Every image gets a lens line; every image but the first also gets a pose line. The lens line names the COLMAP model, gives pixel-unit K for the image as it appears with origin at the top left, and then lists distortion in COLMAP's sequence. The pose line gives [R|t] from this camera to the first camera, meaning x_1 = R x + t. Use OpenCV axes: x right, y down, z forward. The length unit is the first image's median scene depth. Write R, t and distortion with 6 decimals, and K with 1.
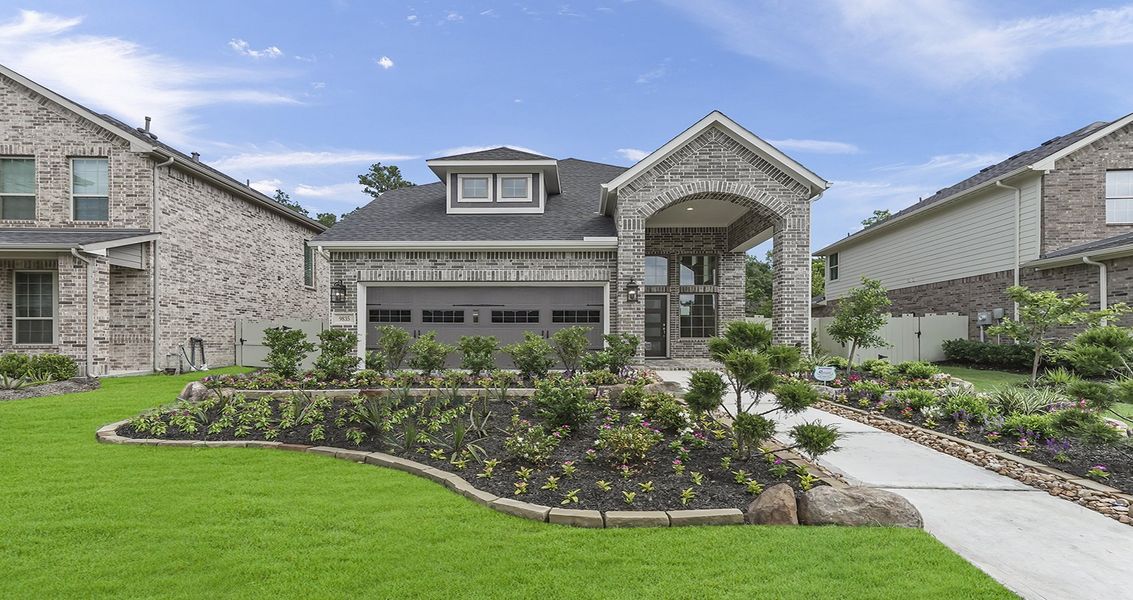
lens RADIAL K [[524.1, 0, 565.2], [0, 524.1, 344.1], [0, 0, 1]] dist [0.012712, 0.000610]
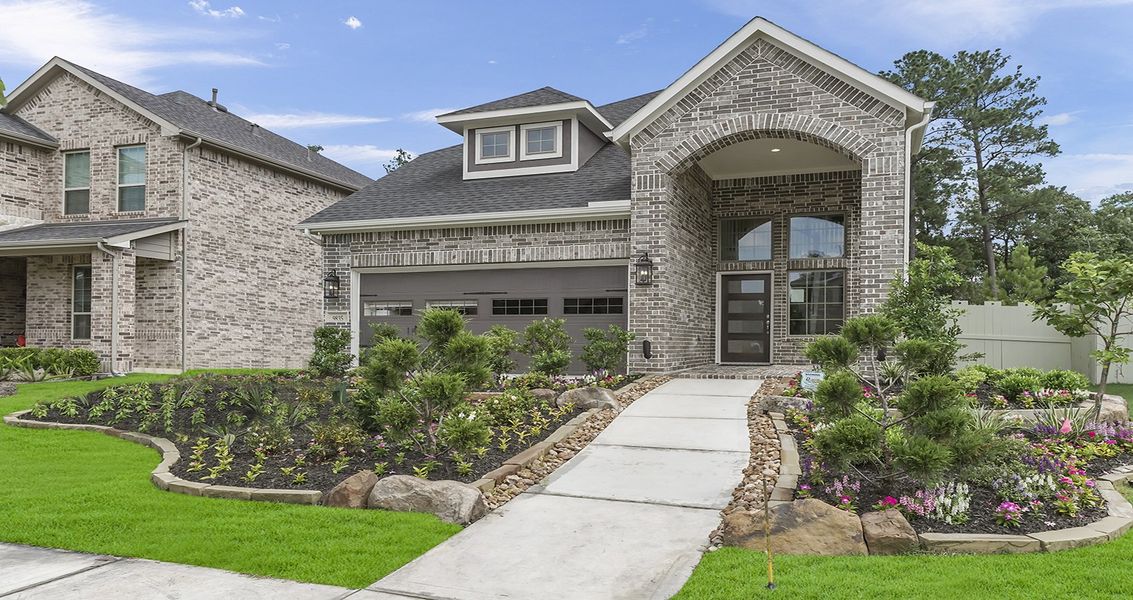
lens RADIAL K [[788.7, 0, 570.8], [0, 788.7, 335.0], [0, 0, 1]] dist [0.027339, -0.005957]
pose [[0.940436, 0.002292, -0.339962, 0.363128], [-0.008198, 0.999839, -0.015937, 0.007766], [0.339871, 0.017775, 0.940304, -0.082519]]
